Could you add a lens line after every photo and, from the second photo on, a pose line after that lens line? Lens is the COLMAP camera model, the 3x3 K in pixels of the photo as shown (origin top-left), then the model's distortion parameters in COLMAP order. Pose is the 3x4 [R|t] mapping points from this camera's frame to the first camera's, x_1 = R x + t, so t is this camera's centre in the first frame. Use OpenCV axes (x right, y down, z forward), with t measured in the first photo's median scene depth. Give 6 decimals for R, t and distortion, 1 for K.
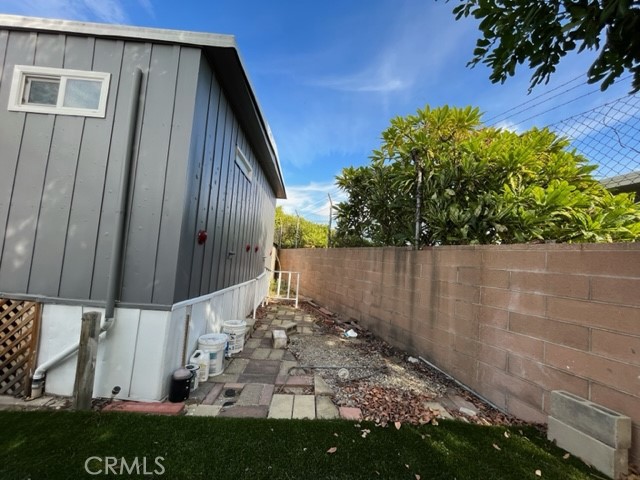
lens RADIAL K [[257.6, 0, 319.6], [0, 257.6, 240.1], [0, 0, 1]] dist [-0.008815, 0.000605]
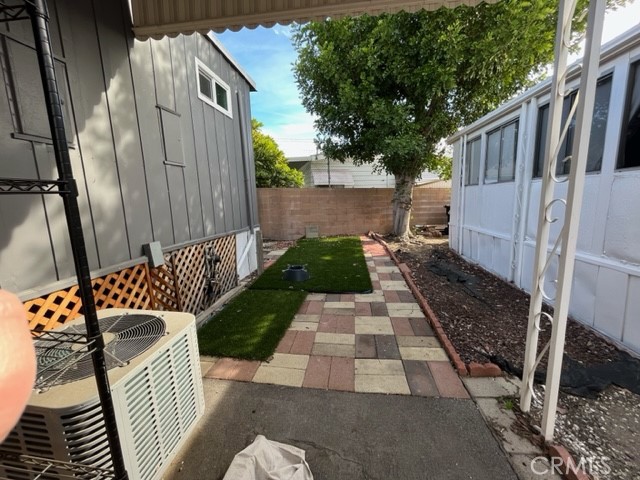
lens RADIAL K [[257.6, 0, 320.1], [0, 257.6, 238.1], [0, 0, 1]] dist [-0.008815, 0.000605]
pose [[0.163940, -0.225024, 0.960462, -1.878160], [-0.048347, 0.970632, 0.235659, -0.120325], [-0.985285, -0.085070, 0.148246, 0.115475]]
